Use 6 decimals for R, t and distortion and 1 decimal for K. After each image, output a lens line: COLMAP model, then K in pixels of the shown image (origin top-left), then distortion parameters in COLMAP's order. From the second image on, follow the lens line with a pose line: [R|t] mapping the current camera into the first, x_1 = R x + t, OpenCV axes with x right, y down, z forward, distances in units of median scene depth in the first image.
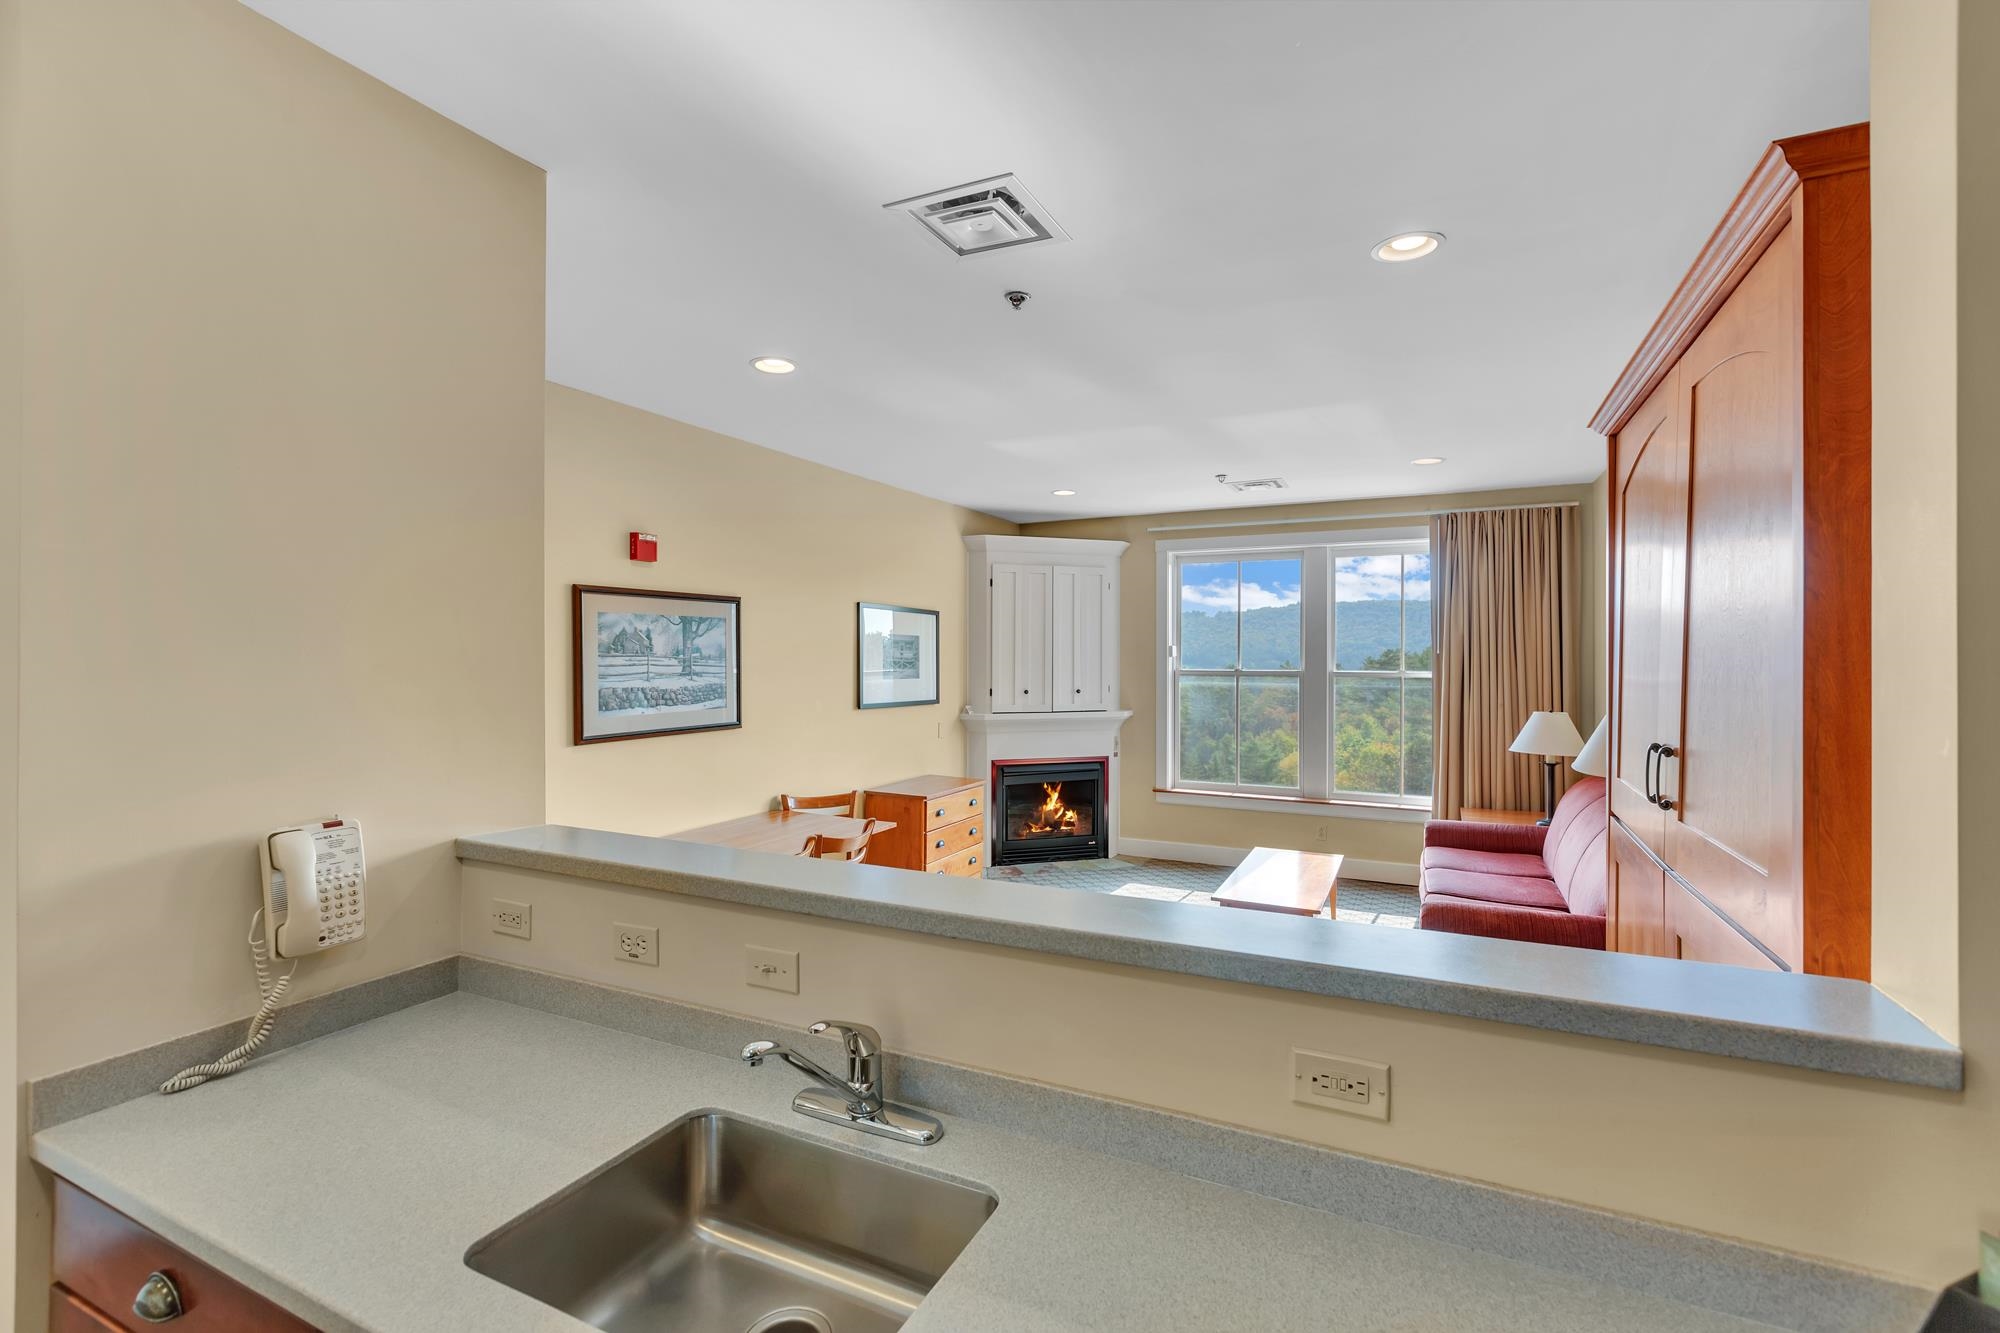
lens RADIAL K [[885.6, 0, 999.0], [0, 885.6, 664.7], [0, 0, 1]] dist [-0.001127, -0.000116]
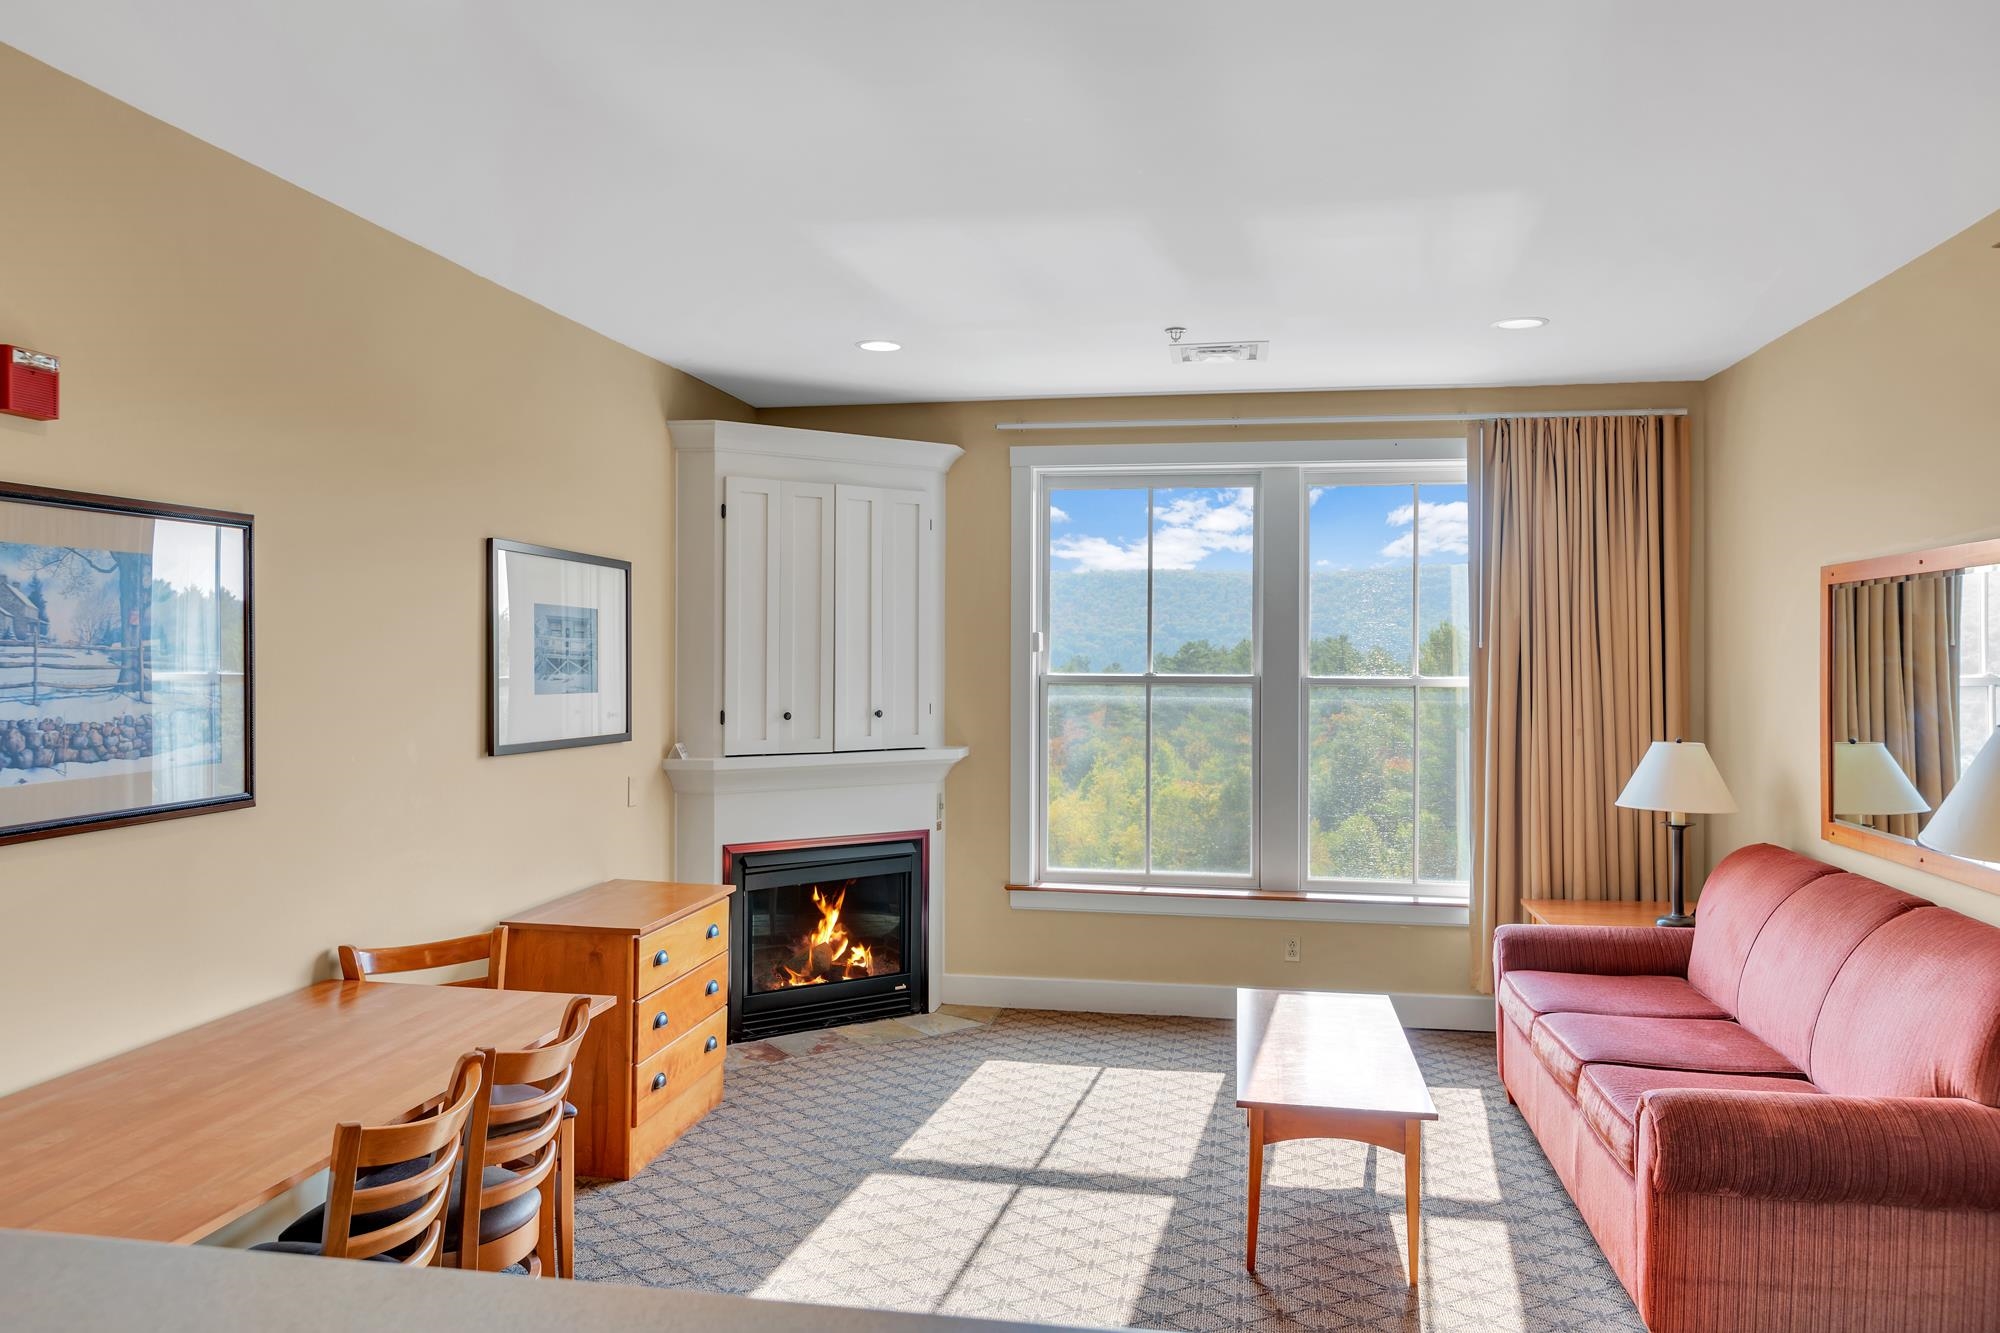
lens RADIAL K [[1416.9, 0, 996.0], [0, 1416.9, 664.9], [0, 0, 1]] dist [0.003290, -0.007328]
pose [[0.960479, 0.001120, 0.278349, -0.101070], [-0.001168, 0.999999, 0.000004, -0.000624], [-0.278348, -0.000329, 0.960480, 0.159732]]
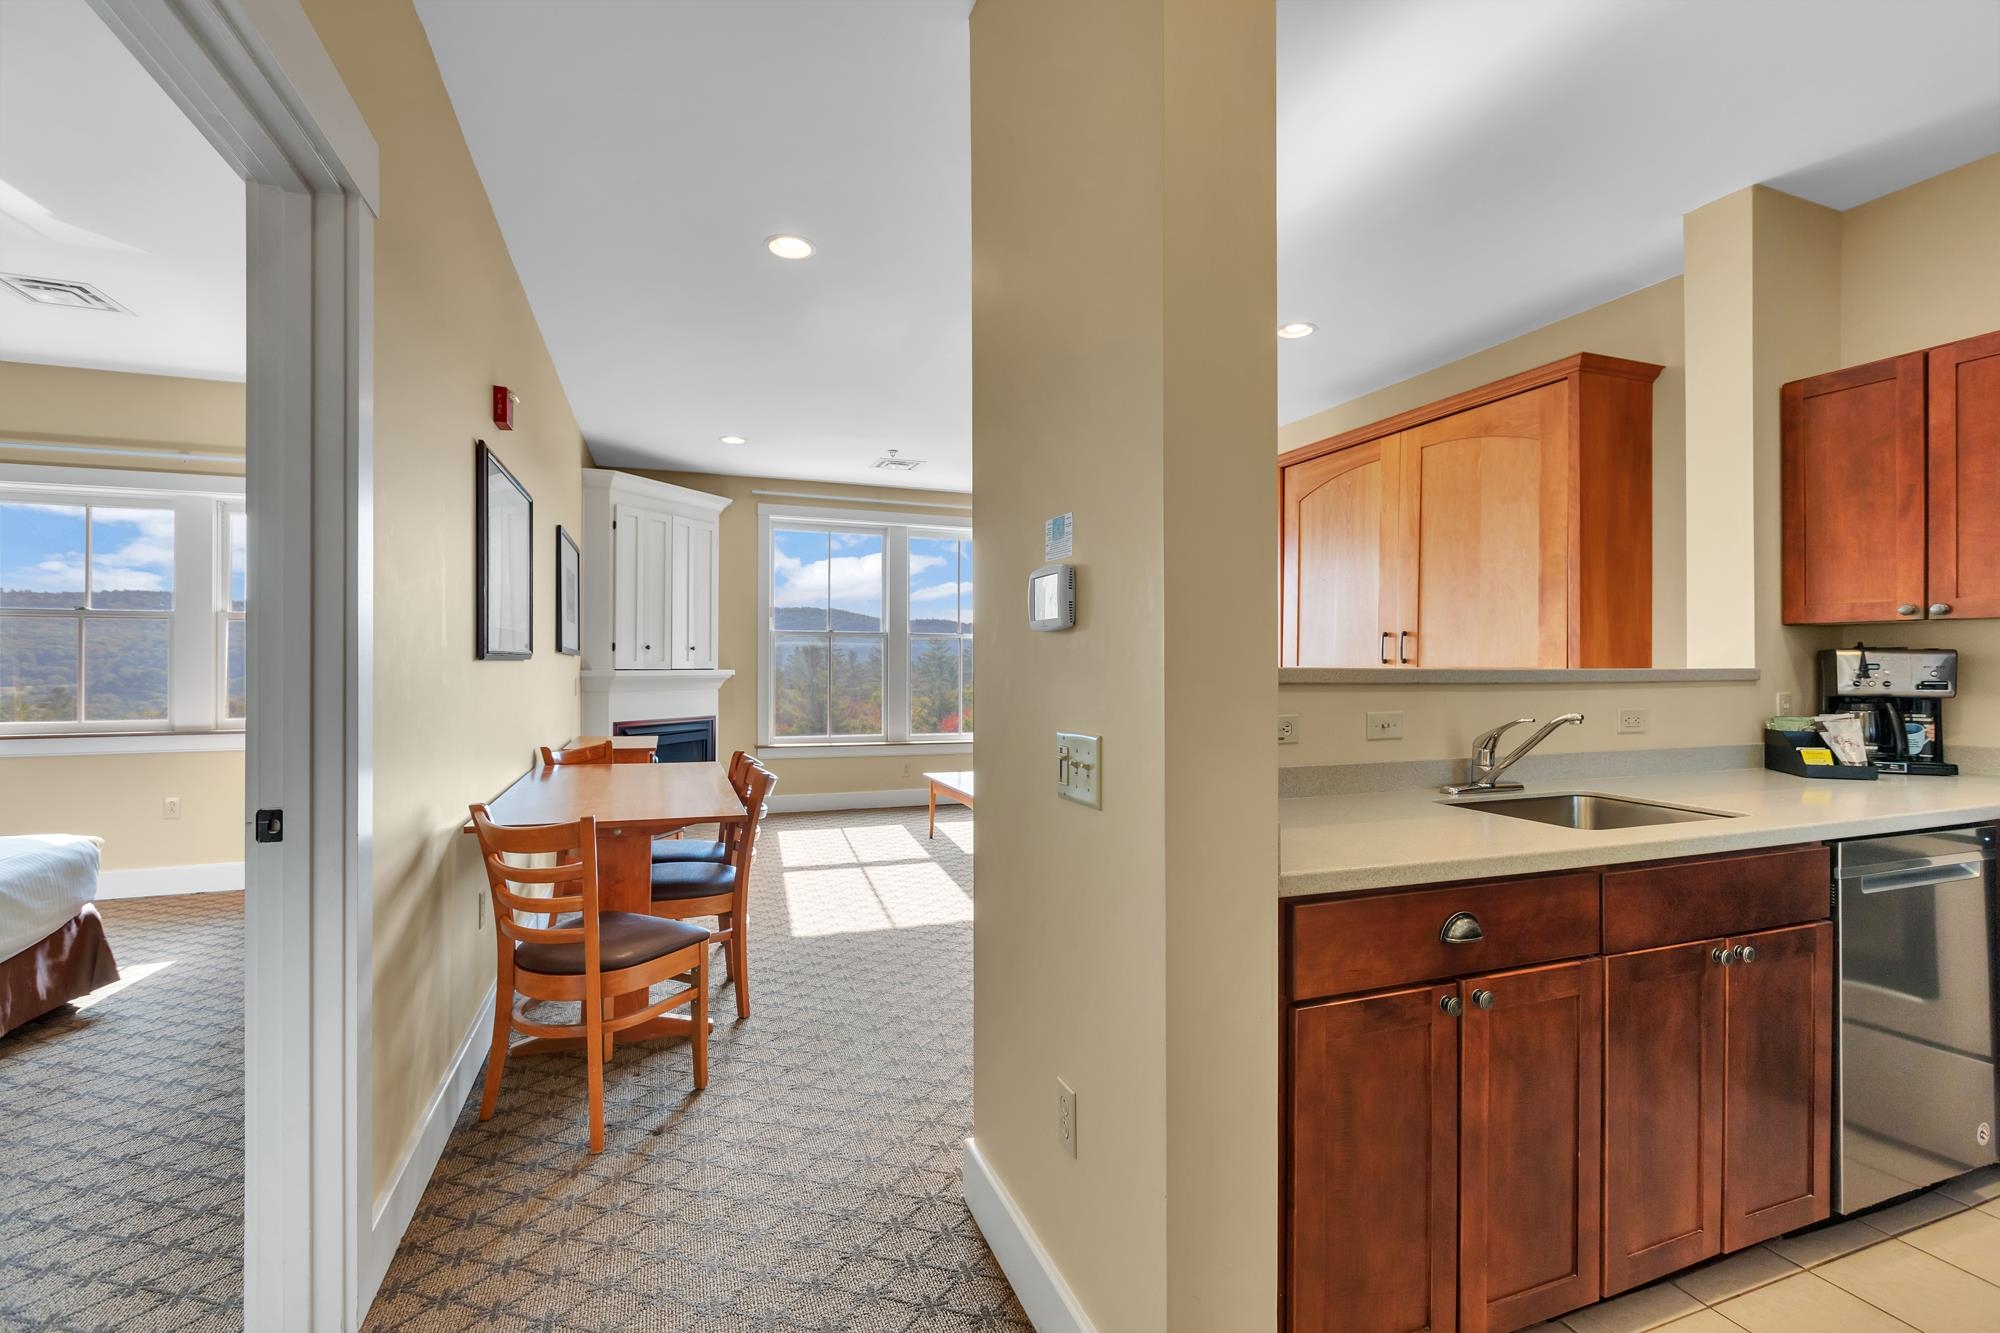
lens RADIAL K [[887.6, 0, 999.4], [0, 887.6, 665.3], [0, 0, 1]] dist [0.001128, -0.000853]
pose [[0.685651, 0.002806, 0.727925, -0.454571], [0.001110, 0.999987, -0.004900, 0.063070], [-0.727930, 0.004168, 0.685639, 0.113631]]
